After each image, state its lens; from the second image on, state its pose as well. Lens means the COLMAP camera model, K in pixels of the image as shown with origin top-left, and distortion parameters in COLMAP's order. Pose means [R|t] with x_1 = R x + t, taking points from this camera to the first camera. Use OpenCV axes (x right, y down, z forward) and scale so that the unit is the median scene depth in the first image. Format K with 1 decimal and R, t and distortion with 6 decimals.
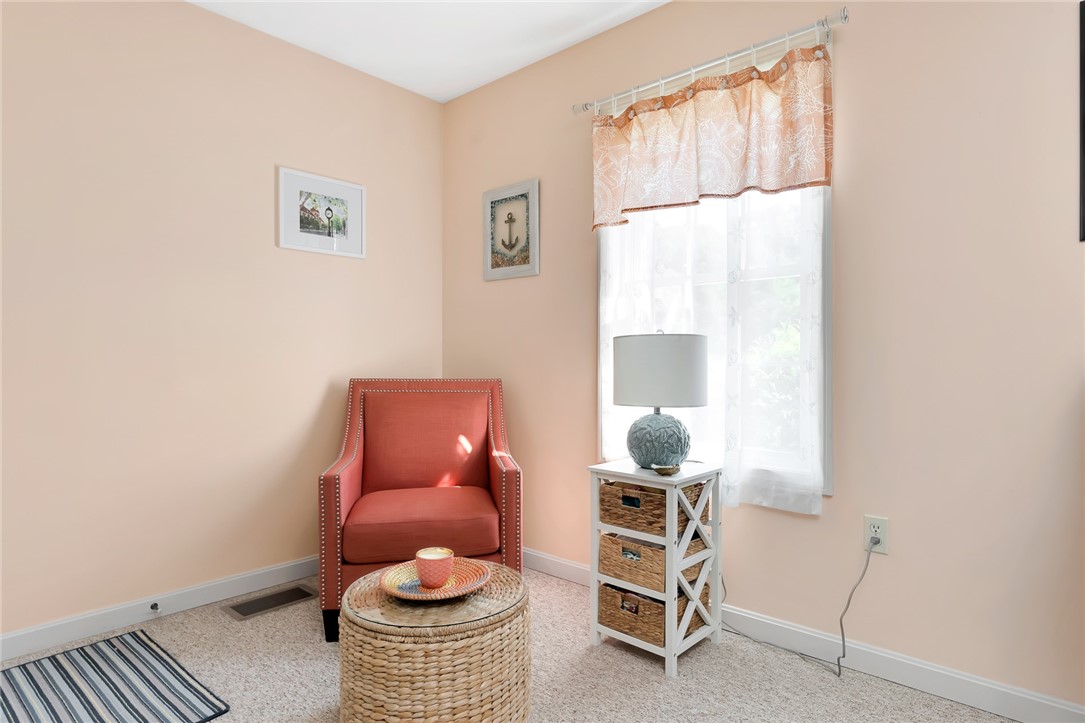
lens RADIAL K [[607.8, 0, 542.0], [0, 607.8, 360.2], [0, 0, 1]] dist [-0.001909, -0.000387]
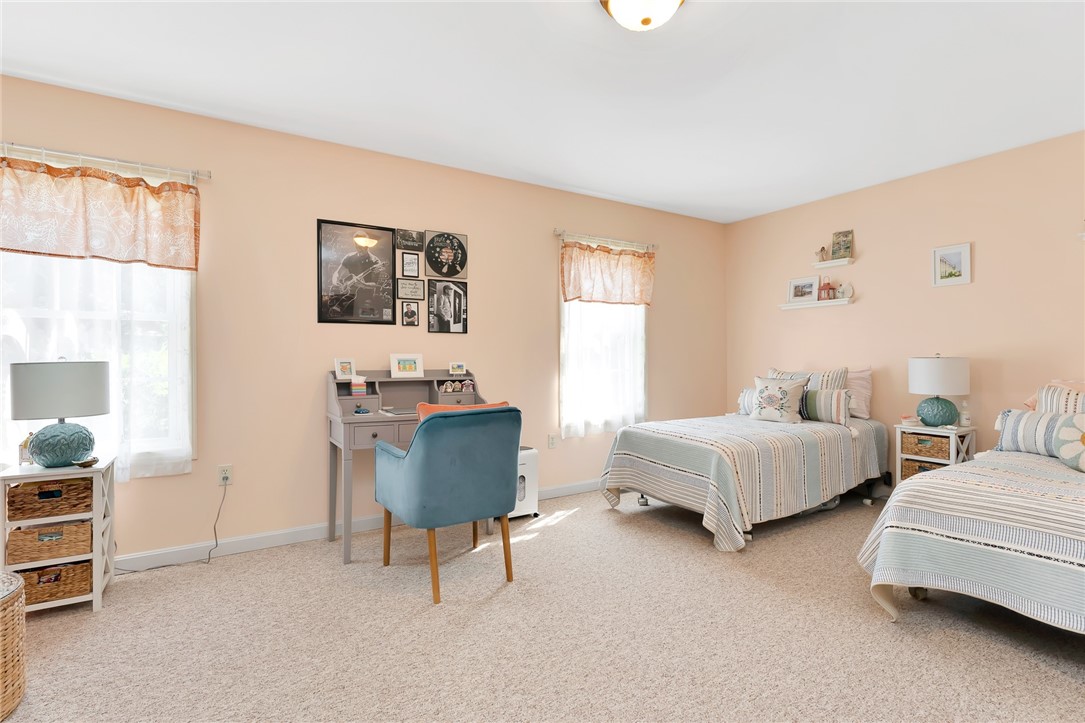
lens RADIAL K [[505.8, 0, 542.5], [0, 505.8, 361.5], [0, 0, 1]] dist [-0.000116, -0.000012]
pose [[0.257160, -0.006888, 0.966344, -0.594610], [0.002408, 0.999976, 0.006487, -0.047070], [-0.966366, 0.000658, 0.257170, -0.252692]]
